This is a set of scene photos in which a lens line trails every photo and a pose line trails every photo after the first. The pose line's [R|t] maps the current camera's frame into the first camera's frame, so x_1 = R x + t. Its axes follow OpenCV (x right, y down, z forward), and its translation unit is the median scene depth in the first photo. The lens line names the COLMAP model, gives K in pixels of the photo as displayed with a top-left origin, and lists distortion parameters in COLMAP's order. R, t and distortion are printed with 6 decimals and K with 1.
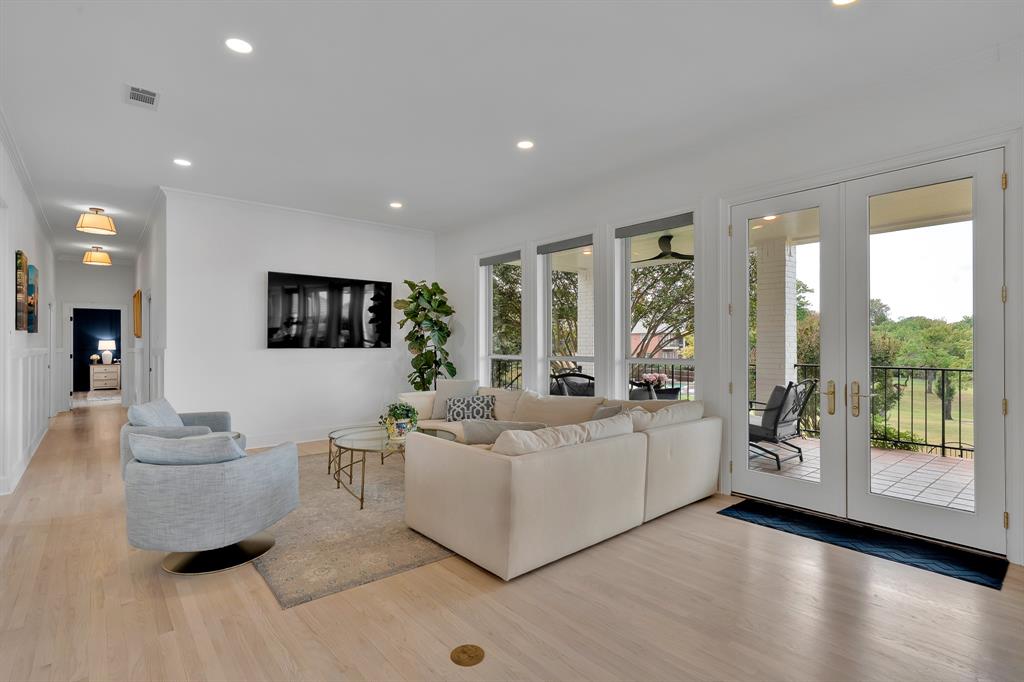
lens RADIAL K [[486.0, 0, 512.0], [0, 486.0, 341.0], [0, 0, 1]] dist [0.000031, -0.000003]
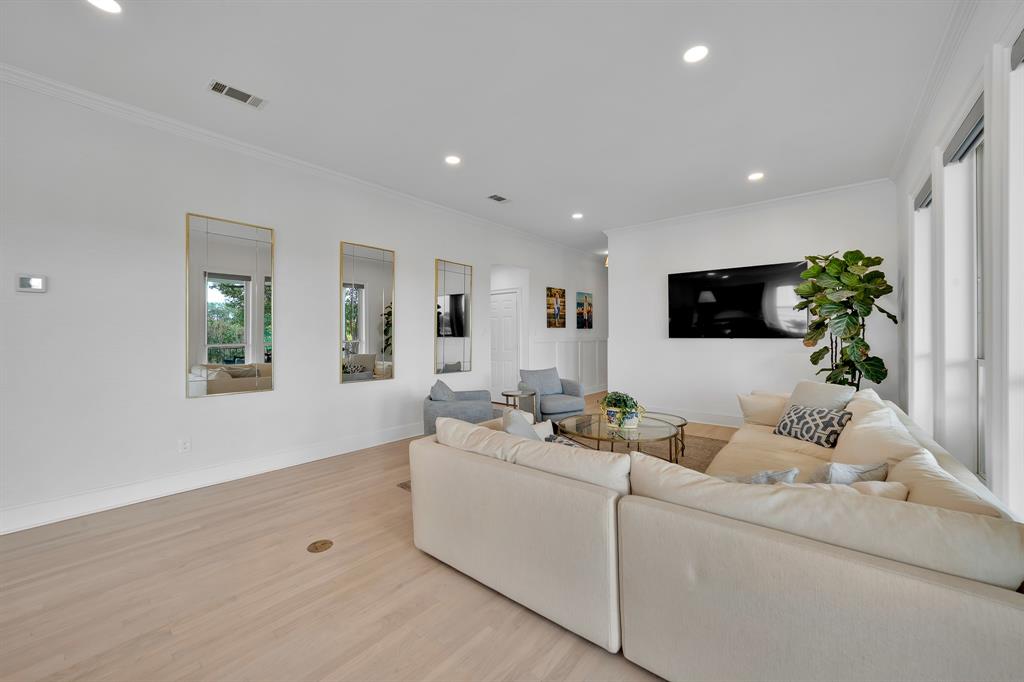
lens RADIAL K [[389.1, 0, 512.0], [0, 389.1, 341.0], [0, 0, 1]] dist [-0.048823, 0.000068]
pose [[0.177867, 0.008587, -0.984017, 0.373430], [0.010471, 0.999889, 0.010619, 0.008427], [0.983999, -0.012193, 0.177758, 0.456930]]
